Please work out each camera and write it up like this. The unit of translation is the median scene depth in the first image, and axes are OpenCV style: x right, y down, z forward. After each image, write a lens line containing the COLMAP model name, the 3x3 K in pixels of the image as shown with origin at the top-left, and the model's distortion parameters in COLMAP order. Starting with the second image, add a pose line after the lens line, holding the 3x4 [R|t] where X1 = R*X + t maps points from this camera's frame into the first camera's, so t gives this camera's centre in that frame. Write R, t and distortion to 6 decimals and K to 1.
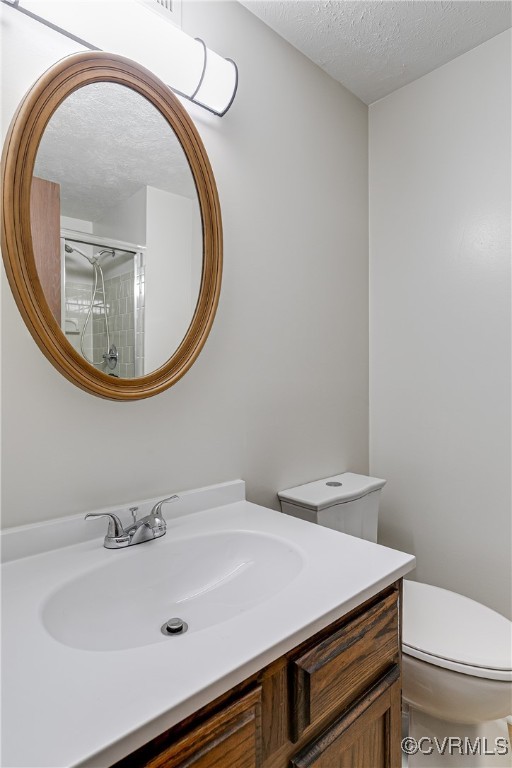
lens RADIAL K [[404.8, 0, 256.0], [0, 404.8, 384.0], [0, 0, 1]] dist [-0.007738, -0.001525]
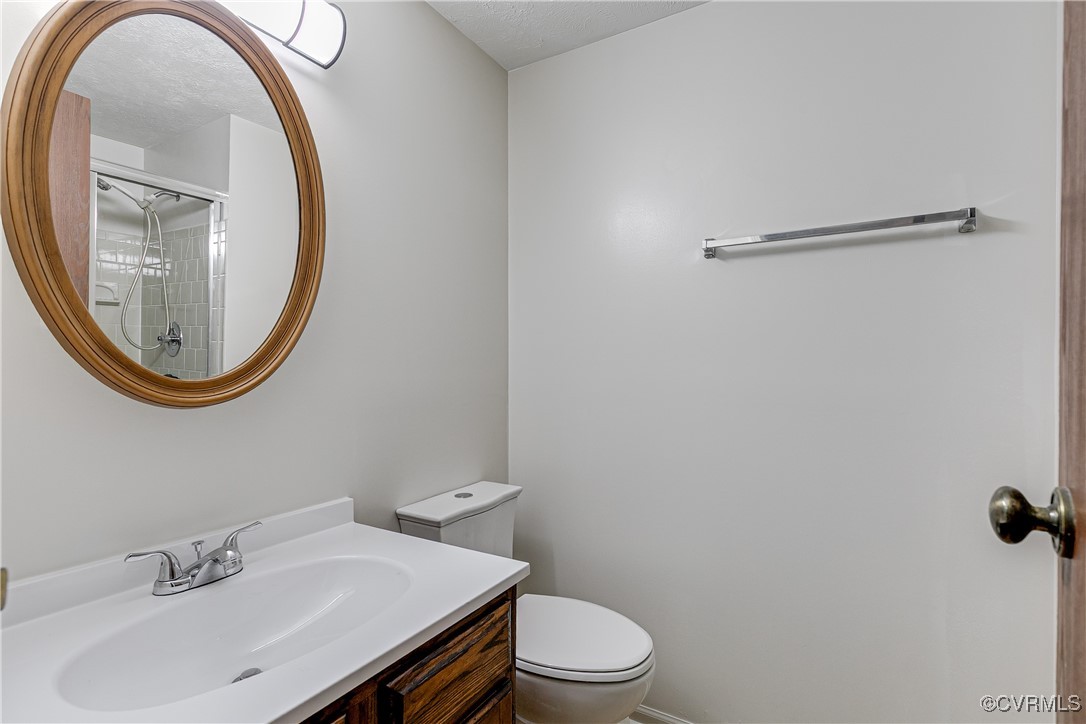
lens RADIAL K [[502.9, 0, 543.0], [0, 502.9, 362.0], [0, 0, 1]] dist [0.000109, -0.001009]
pose [[0.957868, 0.008772, 0.287074, 0.064058], [-0.002593, 0.999757, -0.021897, -0.029267], [-0.287197, 0.020230, 0.957658, -0.159200]]
